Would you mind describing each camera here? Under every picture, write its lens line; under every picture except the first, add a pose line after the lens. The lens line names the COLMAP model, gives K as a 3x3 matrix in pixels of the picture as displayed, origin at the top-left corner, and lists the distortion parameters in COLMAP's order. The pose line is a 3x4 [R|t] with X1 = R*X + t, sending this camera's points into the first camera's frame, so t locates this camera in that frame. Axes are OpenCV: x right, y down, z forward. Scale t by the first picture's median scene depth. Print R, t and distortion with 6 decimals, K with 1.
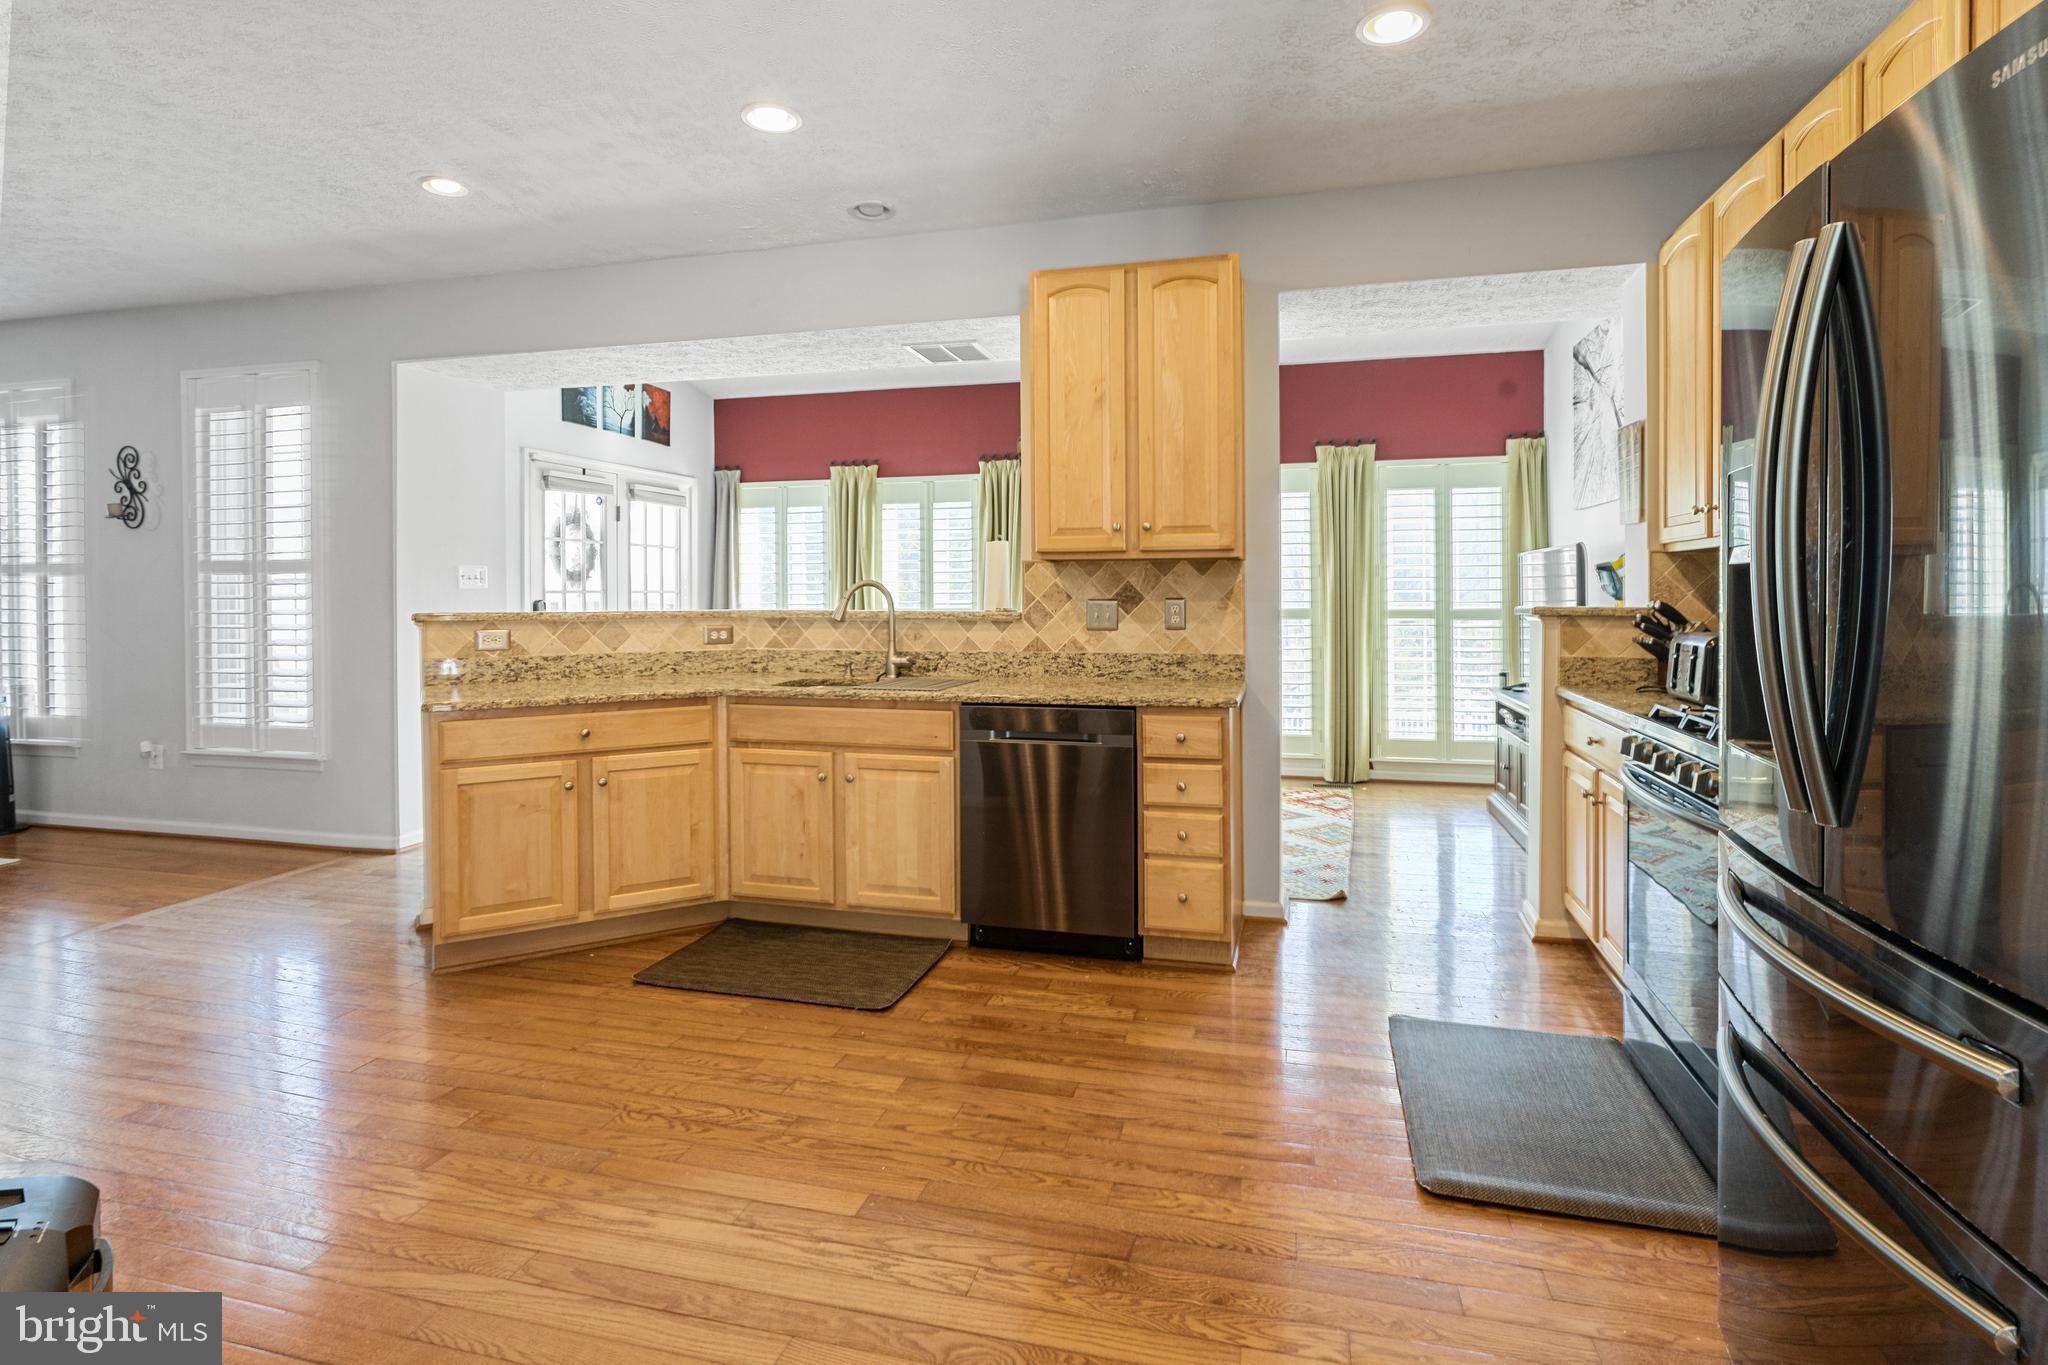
lens RADIAL K [[1017.1, 0, 1023.6], [0, 1017.1, 601.7], [0, 0, 1]] dist [-0.000634, 0.000209]
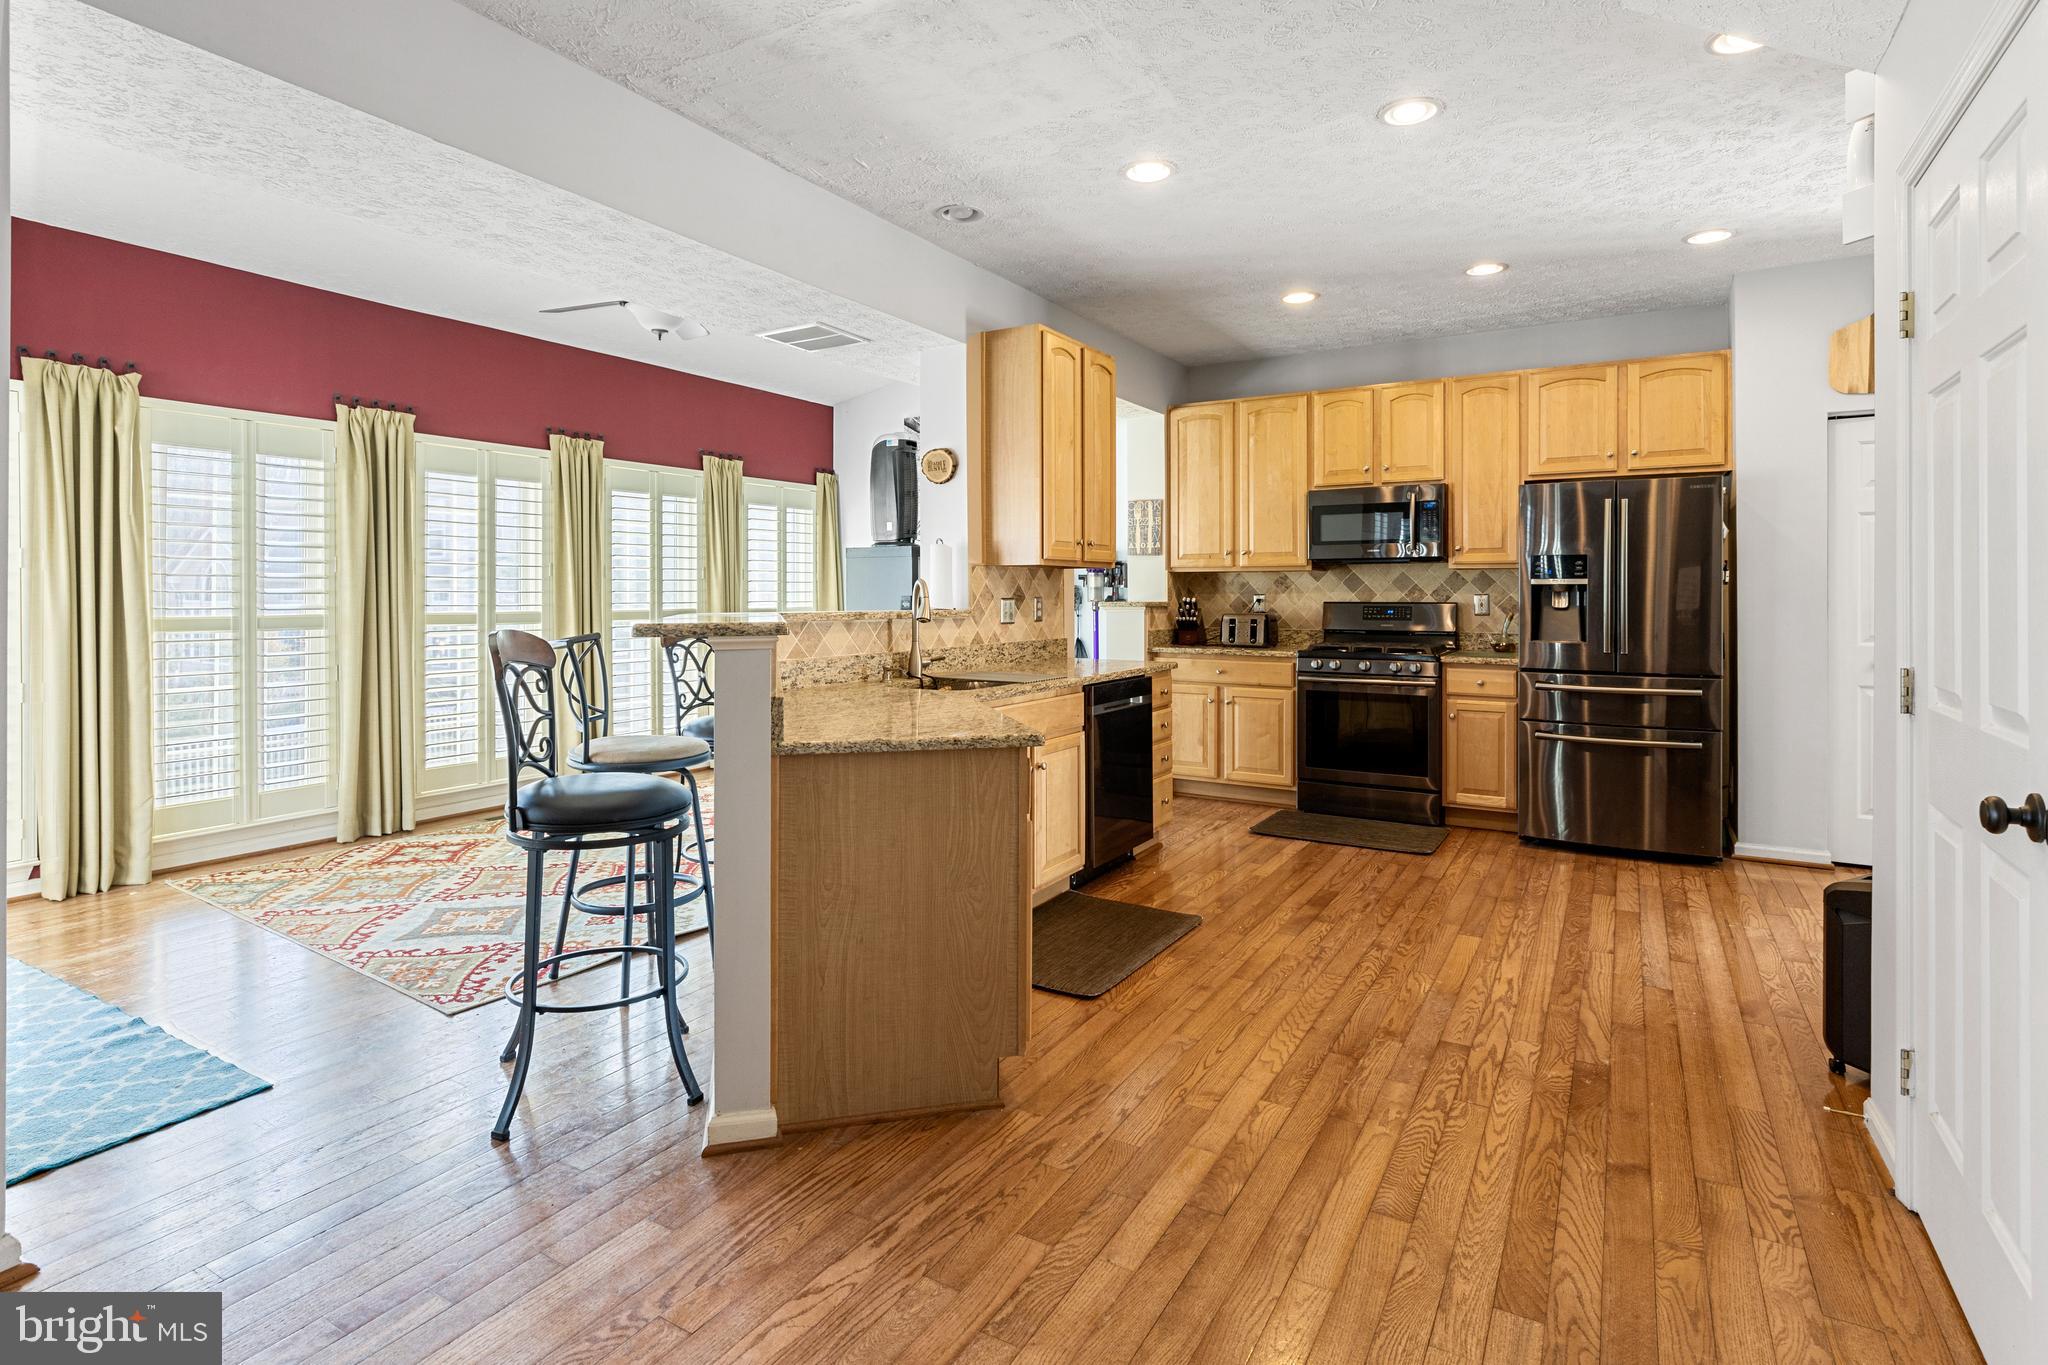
lens RADIAL K [[1020.8, 0, 1032.9], [0, 1020.8, 587.6], [0, 0, 1]] dist [0.000431, 0.000729]
pose [[0.266365, 0.008292, 0.963837, -0.928514], [0.008043, 0.999909, -0.010825, -0.001218], [-0.963839, 0.010635, 0.266274, 0.558297]]
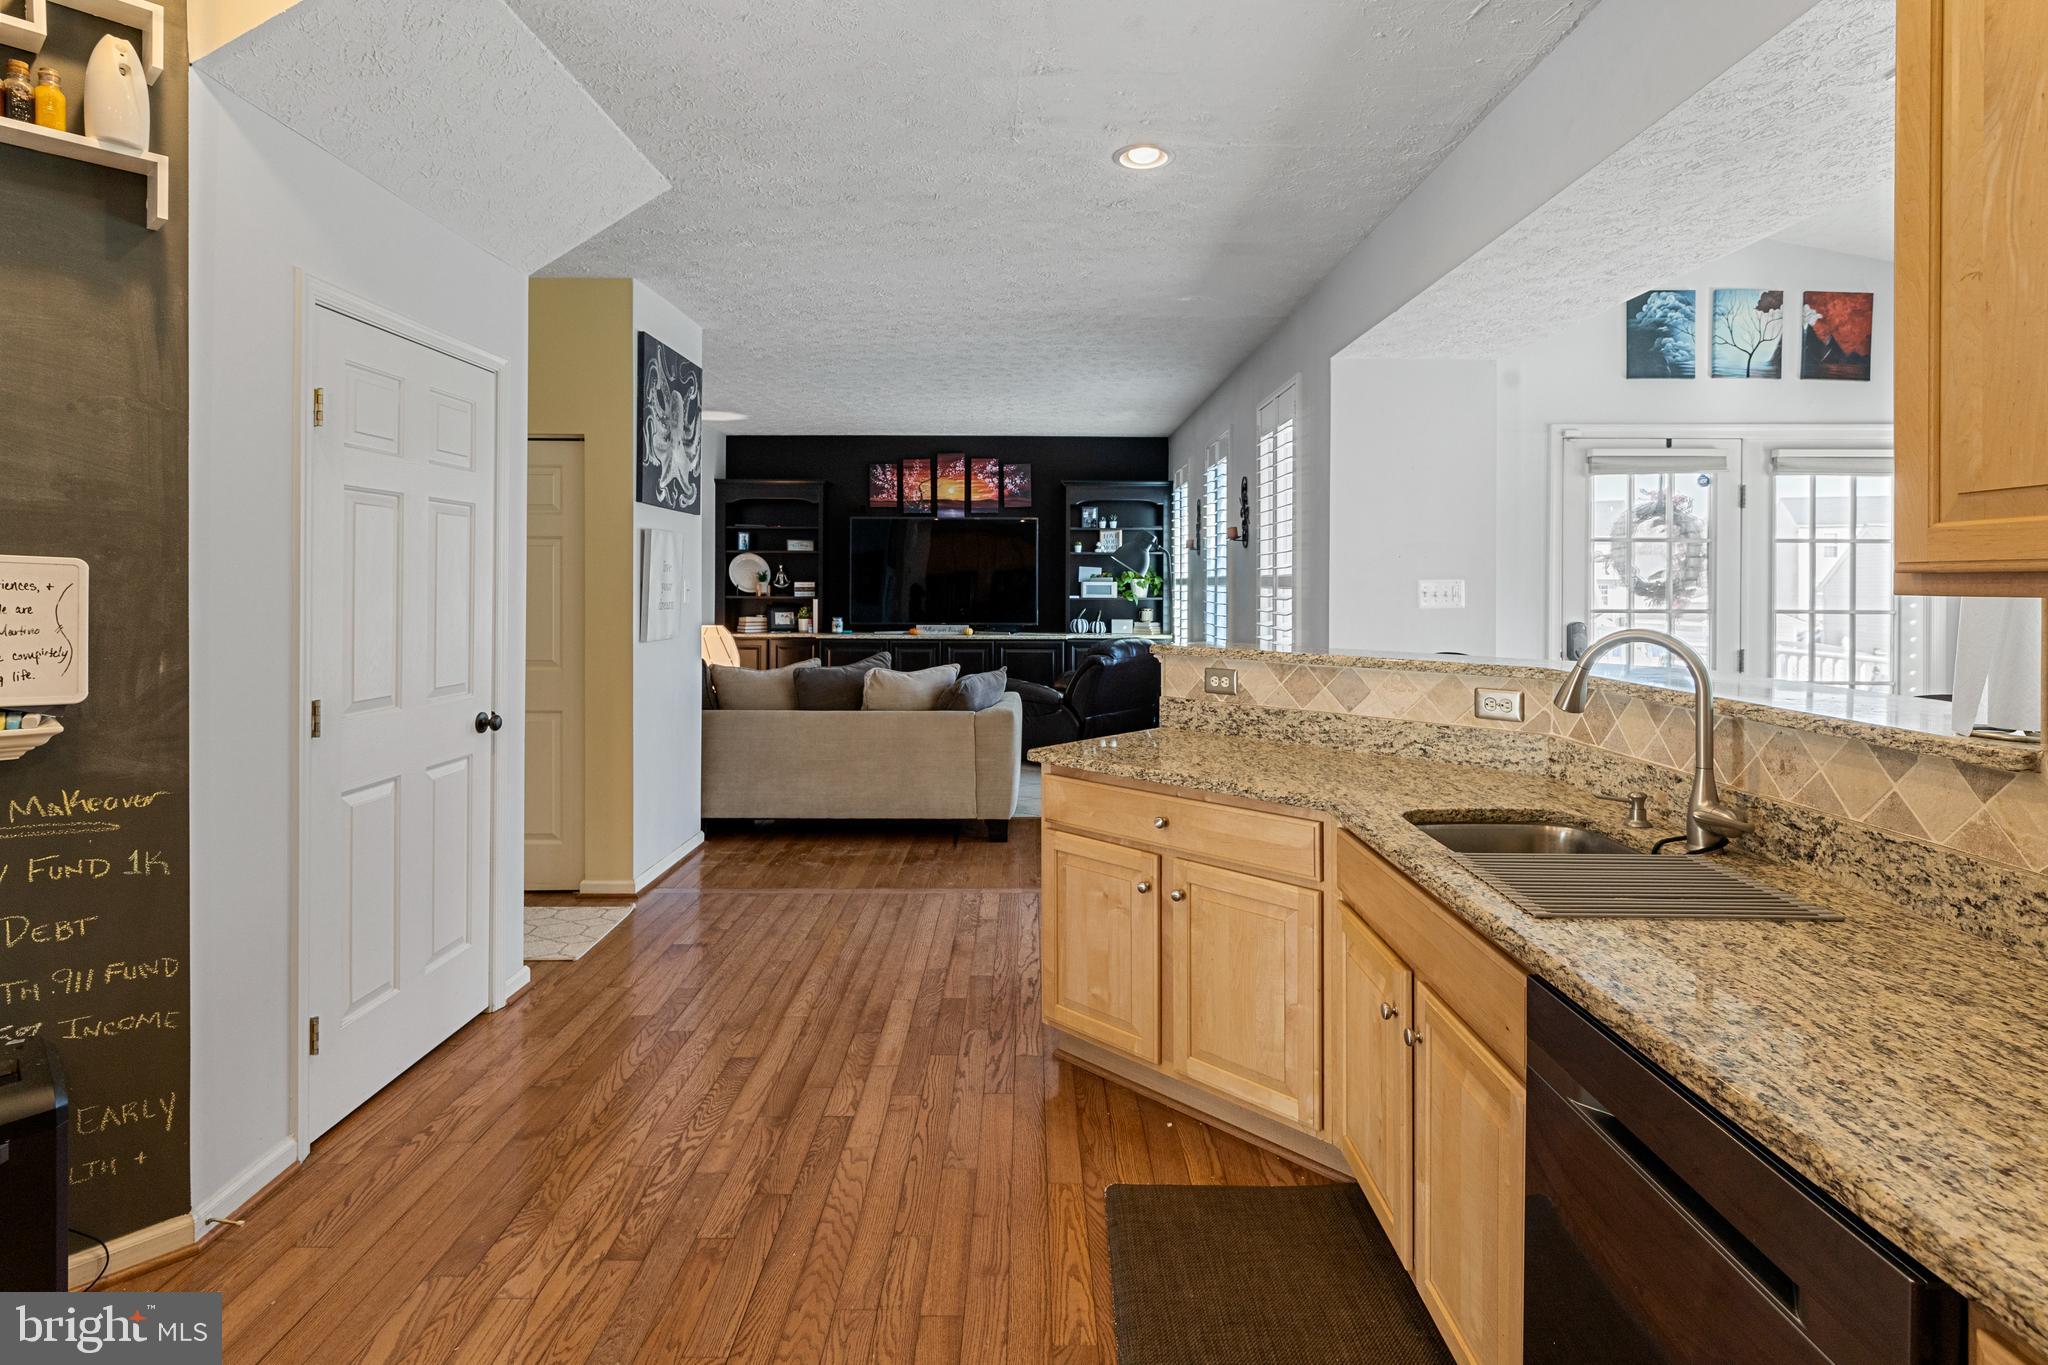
lens RADIAL K [[1020.8, 0, 1032.9], [0, 1020.8, 587.6], [0, 0, 1]] dist [0.000431, 0.000729]
pose [[0.260177, 0.007989, -0.965528, 0.196536], [-0.013807, 0.999894, 0.004553, -0.033142], [0.965462, 0.012146, 0.260260, 0.533849]]
